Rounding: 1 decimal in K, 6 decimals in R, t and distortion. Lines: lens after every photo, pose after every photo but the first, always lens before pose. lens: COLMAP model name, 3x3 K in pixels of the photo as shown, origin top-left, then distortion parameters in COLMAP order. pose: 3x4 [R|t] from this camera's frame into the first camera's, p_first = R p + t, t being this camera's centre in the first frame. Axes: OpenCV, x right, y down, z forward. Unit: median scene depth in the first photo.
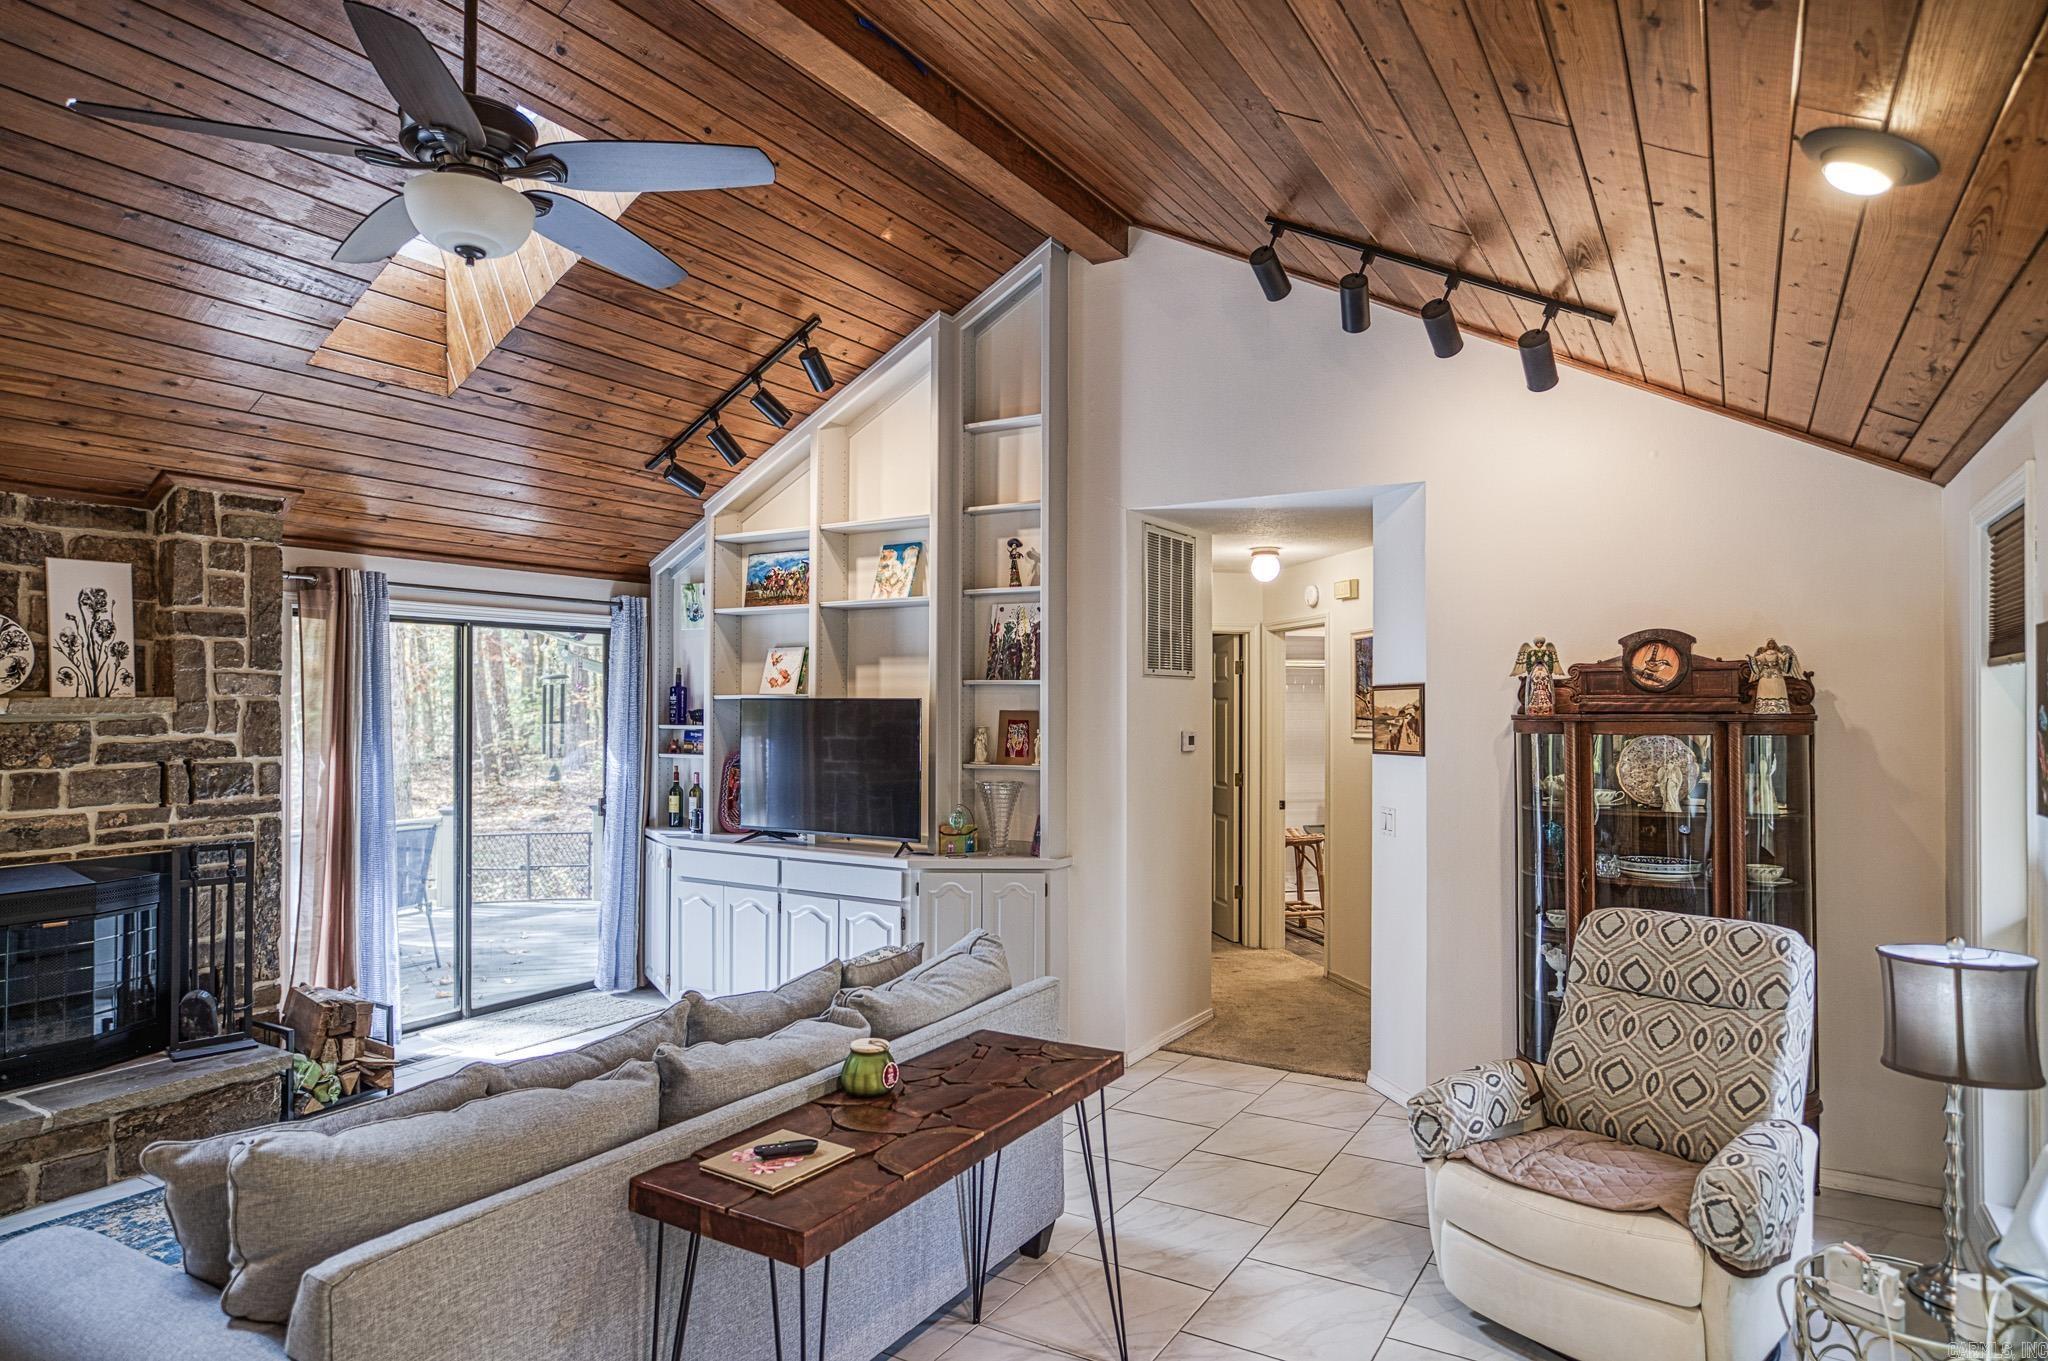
lens RADIAL K [[1162.0, 0, 1024.0], [0, 1162.0, 680.5], [0, 0, 1]] dist [0.004003, 0.003028]
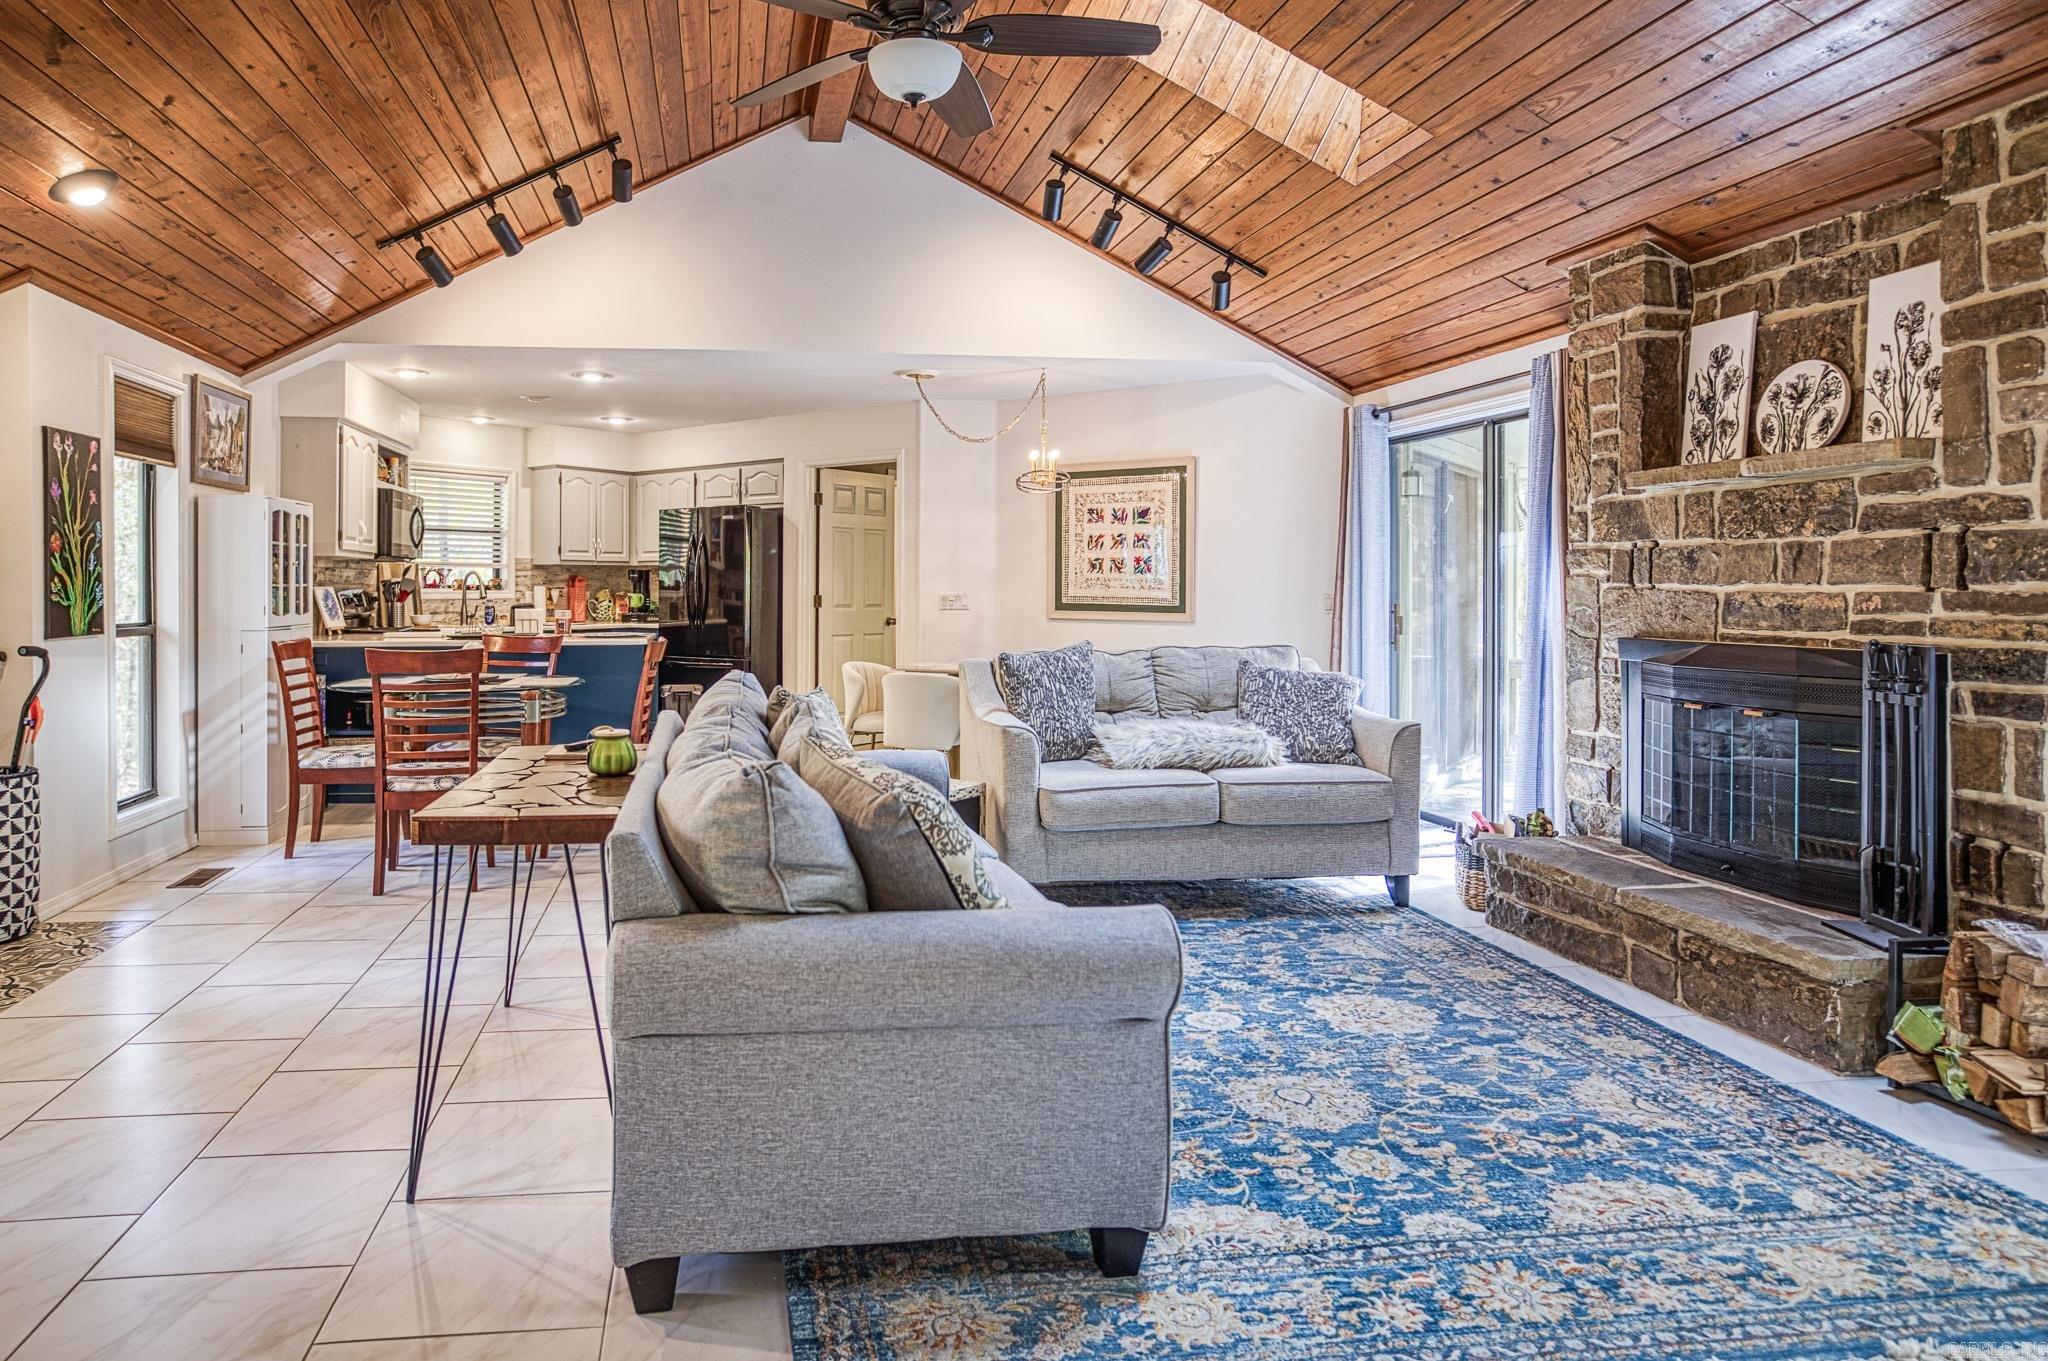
lens RADIAL K [[1252.9, 0, 873.3], [0, 1252.9, 580.4], [0, 0, 1]] dist [-0.033273, 0.026453]
pose [[-0.785253, -0.003340, -0.619167, 0.225829], [0.012197, 0.999708, -0.020861, 0.104736], [0.619055, -0.023934, -0.784983, 1.144215]]
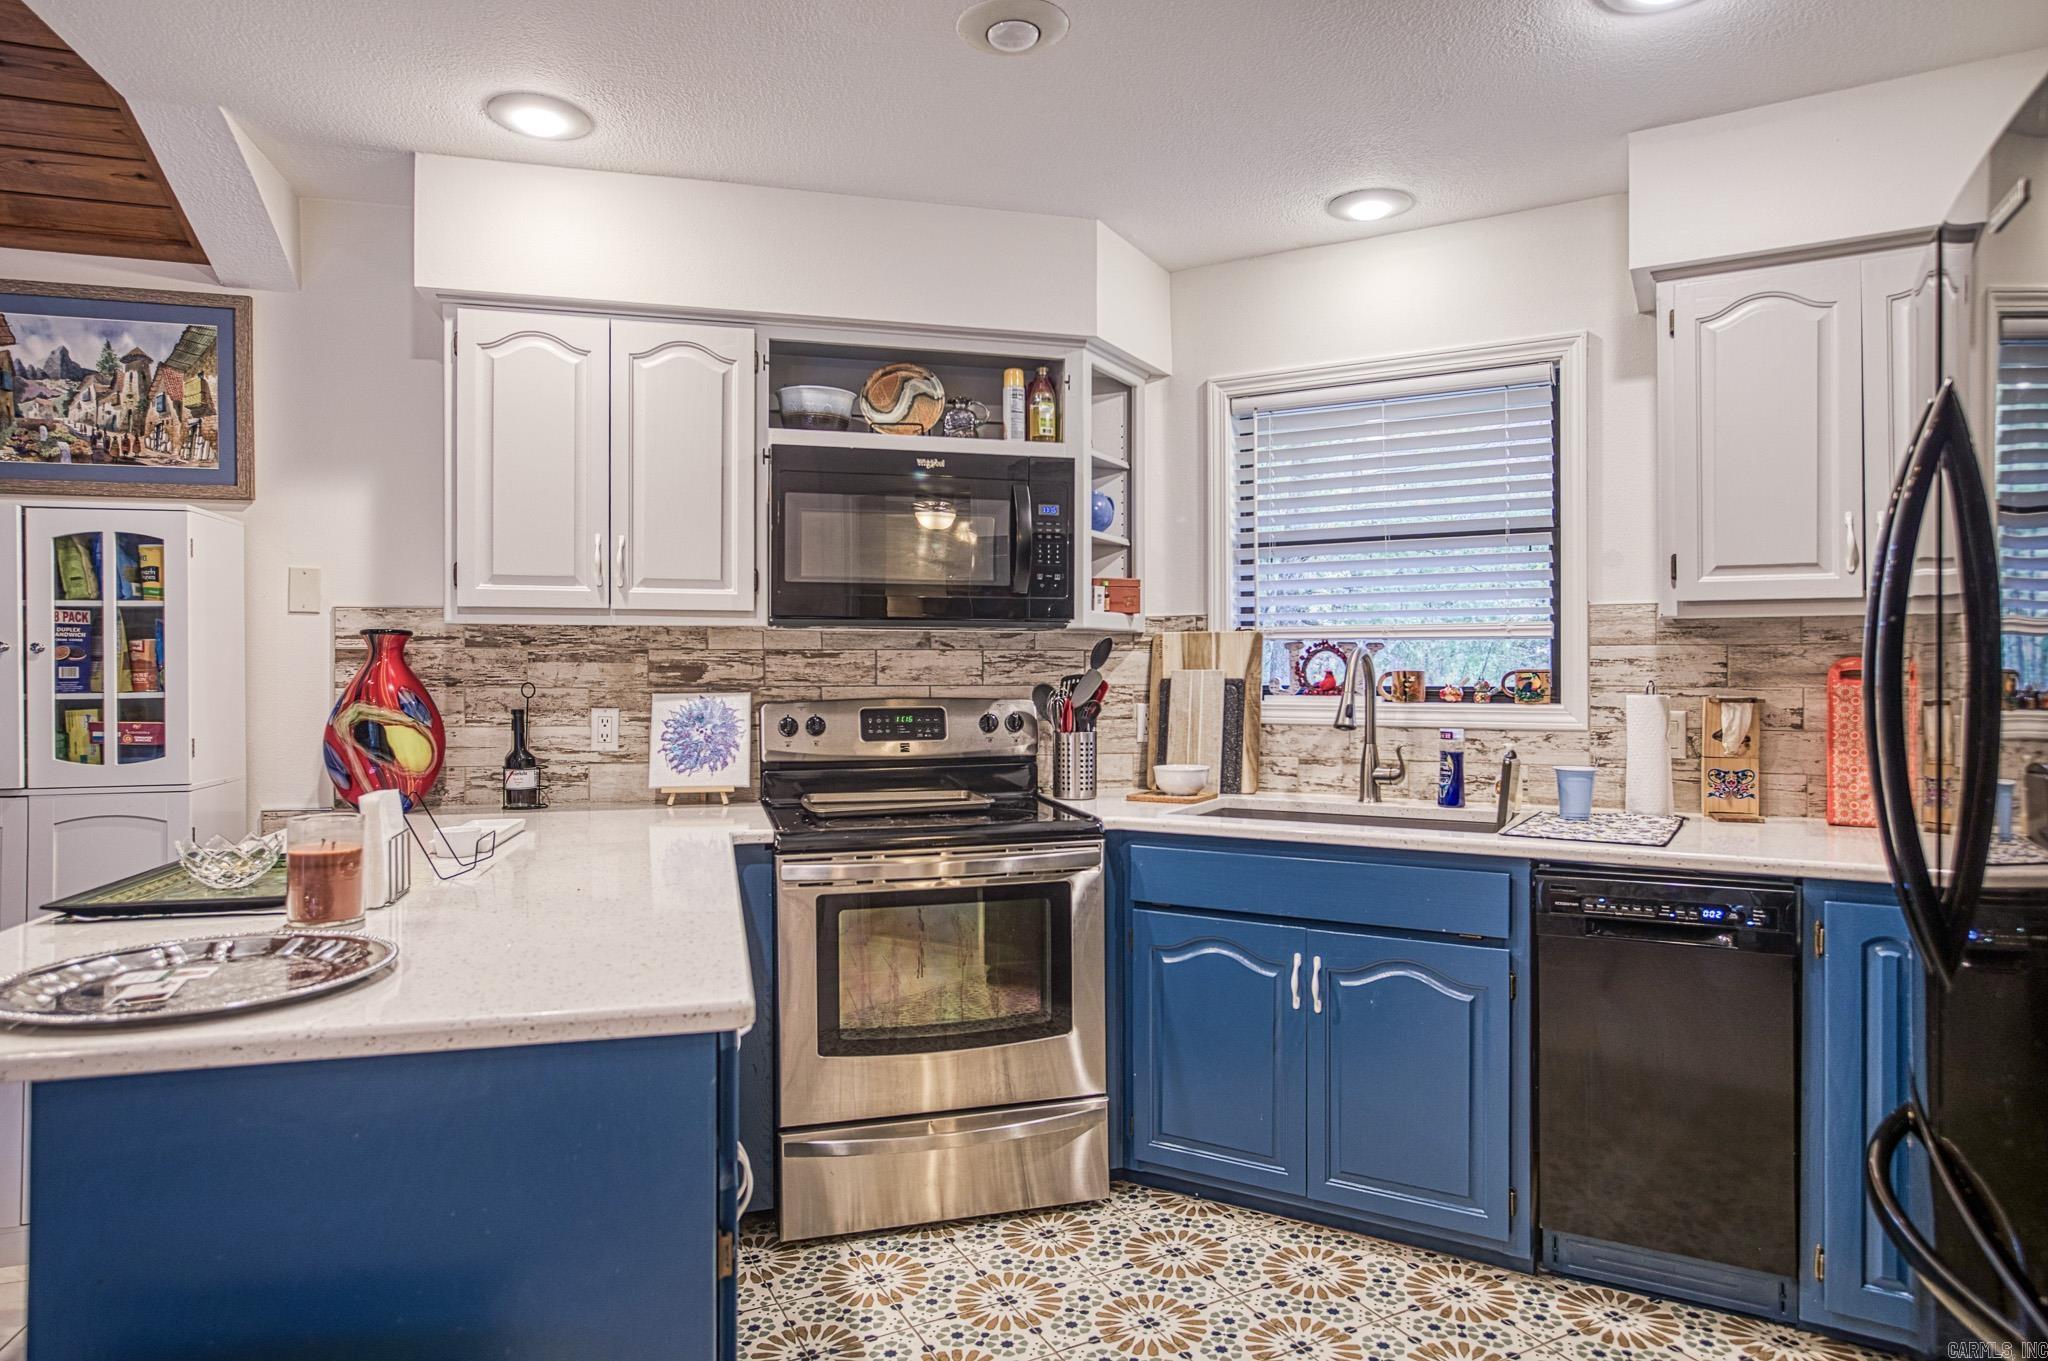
lens RADIAL K [[1168.1, 0, 1033.2], [0, 1168.1, 655.5], [0, 0, 1]] dist [-0.041727, 0.032473]
pose [[-0.724967, 0.008252, 0.688734, -0.838258], [-0.012183, 0.999618, -0.024802, 0.061838], [-0.688676, -0.026372, -0.724590, -0.250103]]
